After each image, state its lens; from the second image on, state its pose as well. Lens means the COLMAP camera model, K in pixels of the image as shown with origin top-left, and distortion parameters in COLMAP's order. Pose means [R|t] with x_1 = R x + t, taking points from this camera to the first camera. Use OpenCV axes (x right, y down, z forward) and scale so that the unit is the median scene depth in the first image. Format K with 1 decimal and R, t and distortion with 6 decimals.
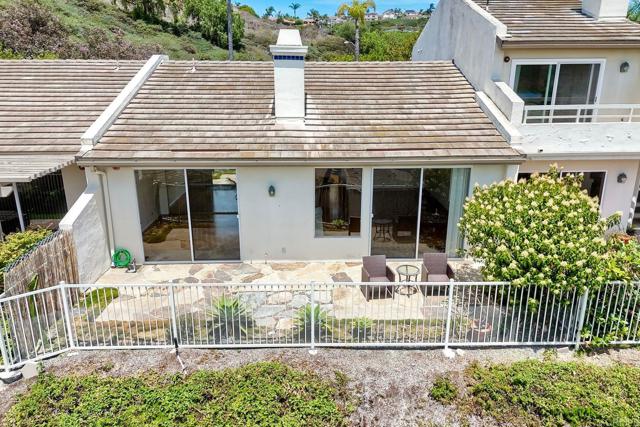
lens RADIAL K [[481.1, 0, 323.6], [0, 481.1, 178.5], [0, 0, 1]] dist [0.099539, -0.098884]
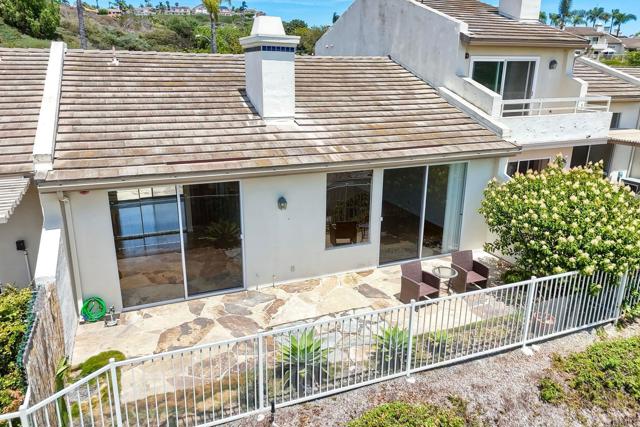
lens RADIAL K [[481.1, 0, 323.6], [0, 481.1, 178.5], [0, 0, 1]] dist [0.099539, -0.098884]
pose [[0.933398, -0.072851, 0.351370, -0.335643], [0.070850, 0.997314, 0.018567, -0.028075], [-0.351779, 0.007564, 0.936052, 0.159999]]
